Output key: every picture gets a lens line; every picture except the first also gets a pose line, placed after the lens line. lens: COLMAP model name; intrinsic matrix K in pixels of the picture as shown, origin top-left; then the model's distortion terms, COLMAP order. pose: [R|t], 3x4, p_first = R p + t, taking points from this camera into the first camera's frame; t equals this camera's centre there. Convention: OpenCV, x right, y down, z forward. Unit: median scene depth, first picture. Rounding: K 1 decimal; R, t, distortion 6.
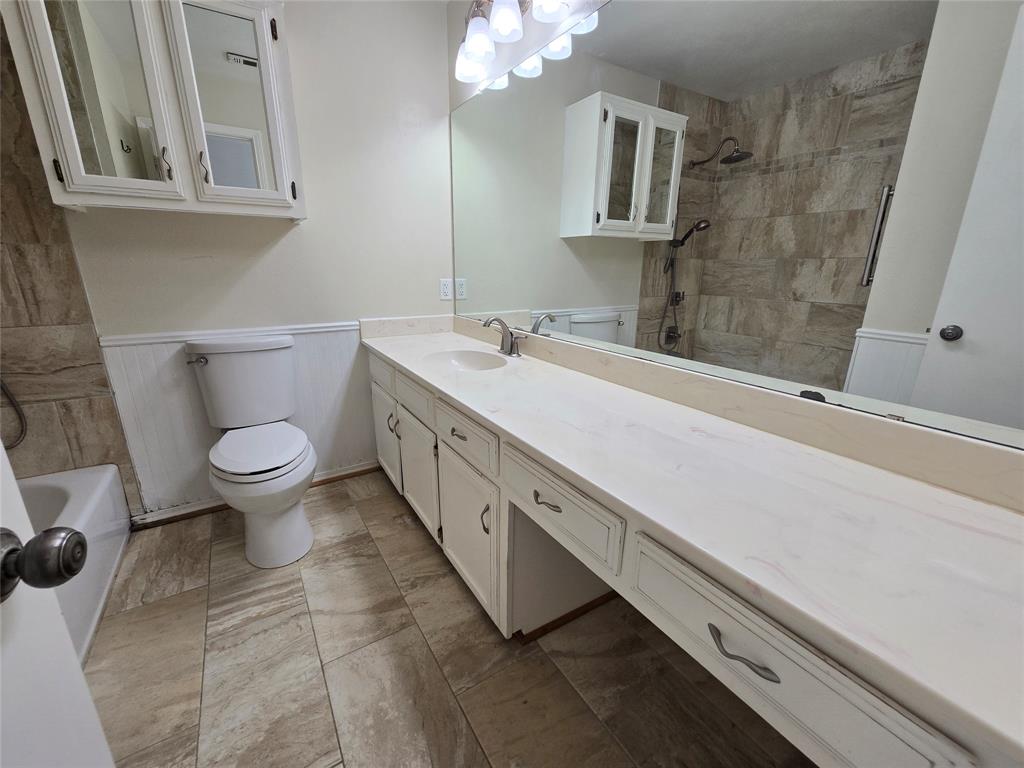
lens RADIAL K [[420.9, 0, 510.5], [0, 420.9, 385.9], [0, 0, 1]] dist [-0.000287, 0.000620]
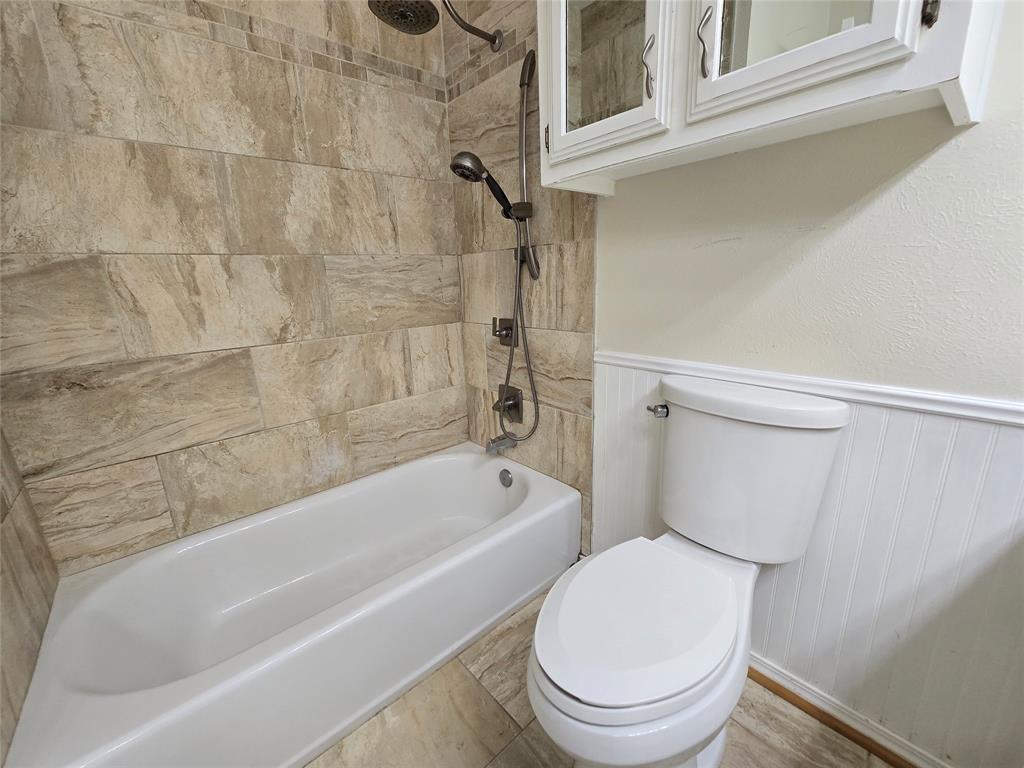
lens RADIAL K [[420.9, 0, 511.1], [0, 420.9, 387.5], [0, 0, 1]] dist [-0.000287, 0.000620]
pose [[0.152473, 0.233003, -0.960449, -0.188664], [-0.238391, 0.951787, 0.193056, -0.168370], [0.959125, 0.199527, 0.200667, 0.696137]]
